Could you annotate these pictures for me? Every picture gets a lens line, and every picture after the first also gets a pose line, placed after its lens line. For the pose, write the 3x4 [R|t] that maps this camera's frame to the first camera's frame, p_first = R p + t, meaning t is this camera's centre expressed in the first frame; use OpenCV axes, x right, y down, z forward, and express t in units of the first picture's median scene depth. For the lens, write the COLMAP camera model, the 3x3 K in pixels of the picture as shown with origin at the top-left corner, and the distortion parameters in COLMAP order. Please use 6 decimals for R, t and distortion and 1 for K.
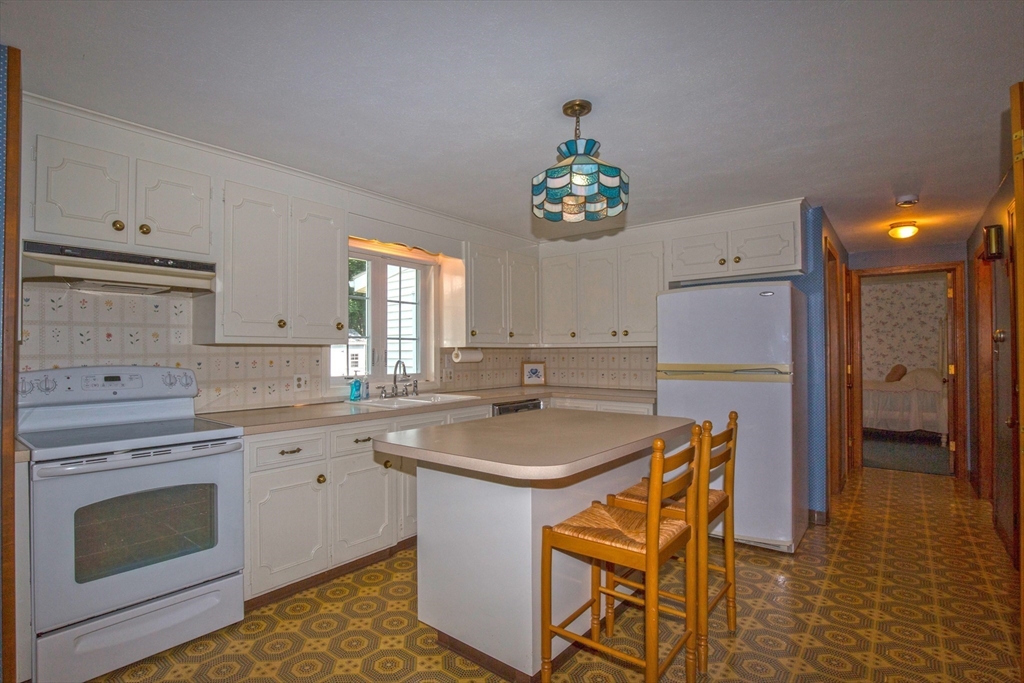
lens RADIAL K [[479.8, 0, 511.6], [0, 479.8, 344.9], [0, 0, 1]] dist [-0.031204, 0.002965]
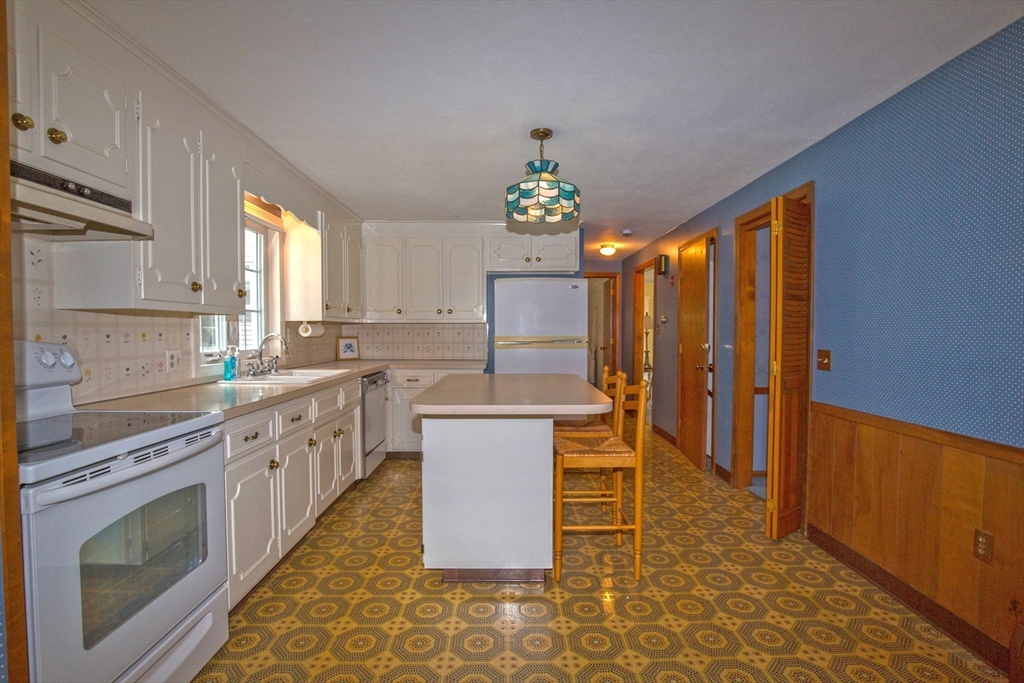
lens RADIAL K [[443.2, 0, 510.5], [0, 443.2, 341.6], [0, 0, 1]] dist [-0.026843, 0.000030]
pose [[0.786304, -0.011135, 0.617739, -0.361444], [-0.013493, 0.999290, 0.035186, 0.010411], [-0.617692, -0.036002, 0.785595, 0.055902]]
